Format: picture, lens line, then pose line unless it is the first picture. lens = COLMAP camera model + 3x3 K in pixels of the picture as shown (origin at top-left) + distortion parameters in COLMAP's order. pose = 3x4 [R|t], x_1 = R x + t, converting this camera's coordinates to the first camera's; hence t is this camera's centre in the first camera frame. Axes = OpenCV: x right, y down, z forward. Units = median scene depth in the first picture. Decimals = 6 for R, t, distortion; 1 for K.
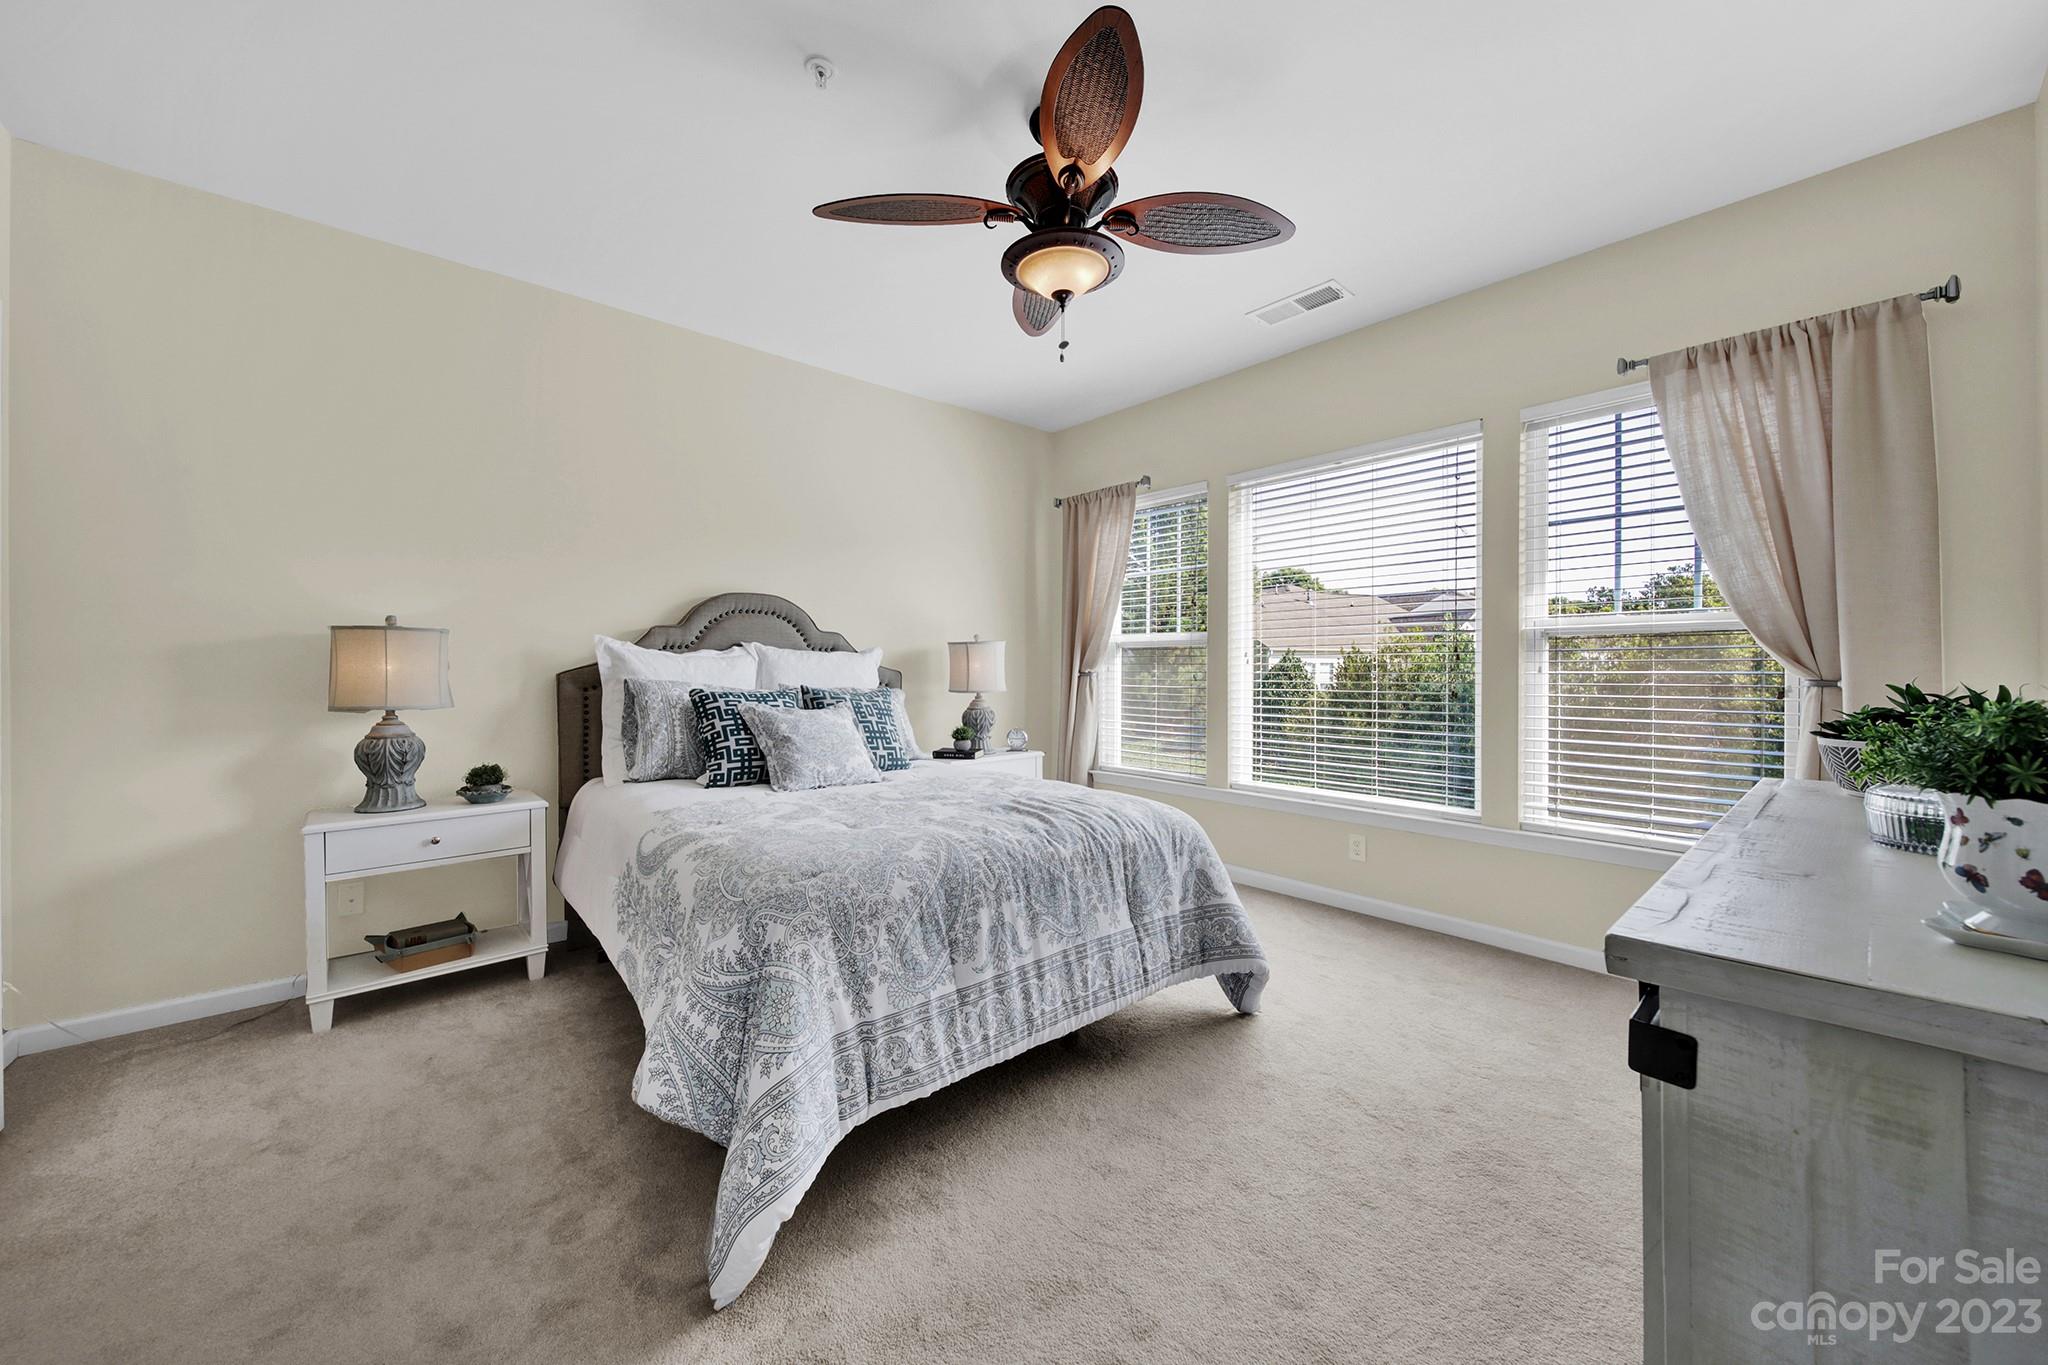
lens RADIAL K [[747.4, 0, 1020.6], [0, 747.4, 668.7], [0, 0, 1]] dist [-0.000351, -0.000111]
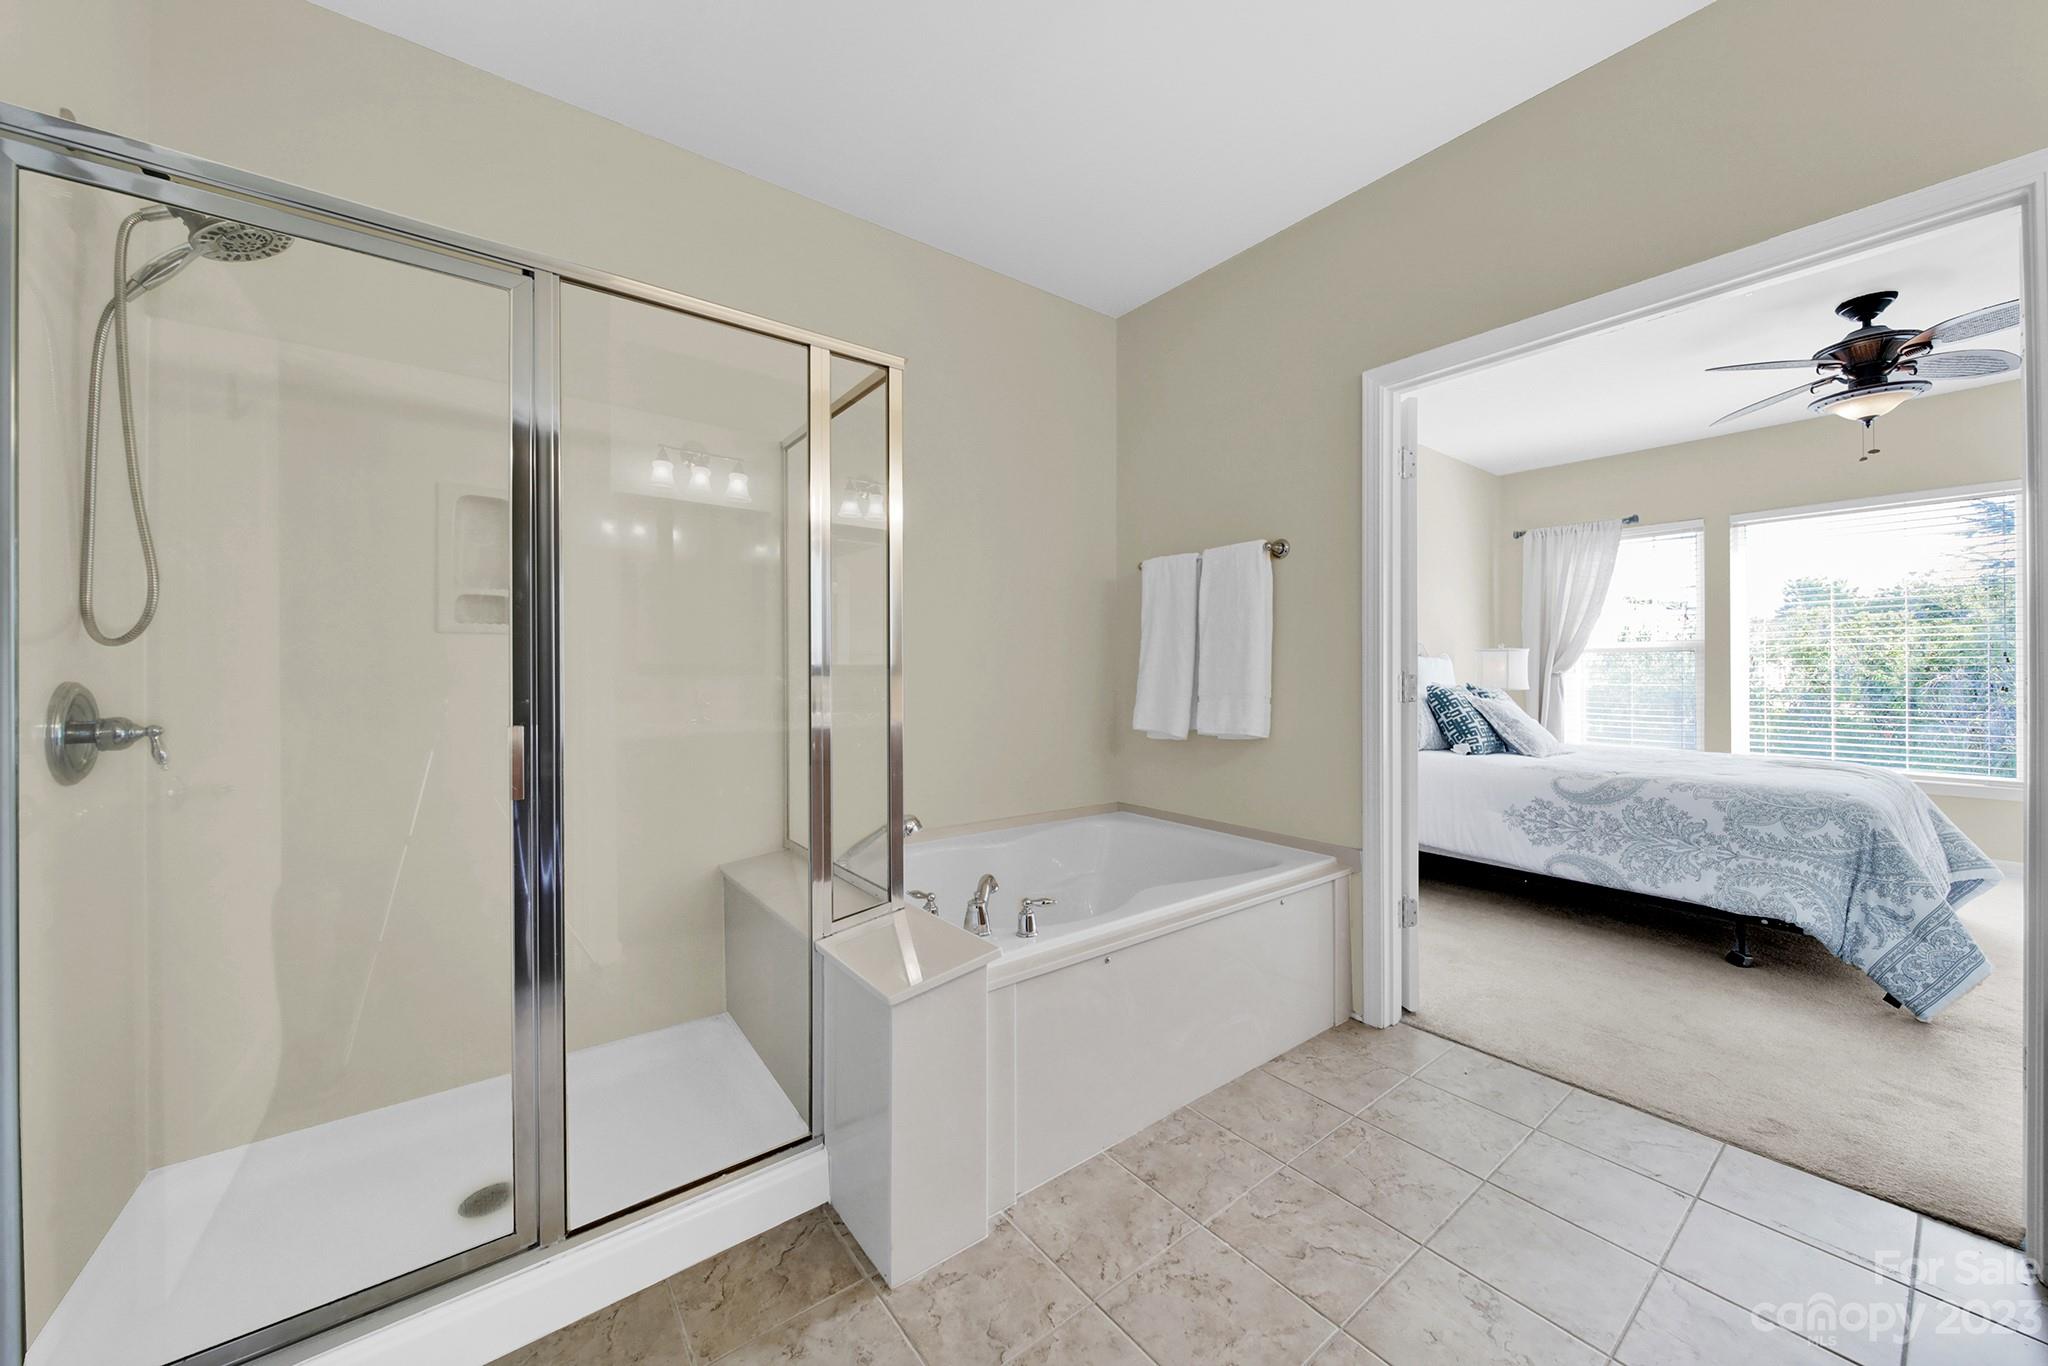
lens RADIAL K [[726.5, 0, 1012.9], [0, 726.5, 670.6], [0, 0, 1]] dist [0.000400, 0.000008]
pose [[0.997295, -0.005475, -0.073296, -1.058823], [0.005230, 0.999980, -0.003531, -0.000738], [0.073314, 0.003139, 0.997304, -0.390537]]
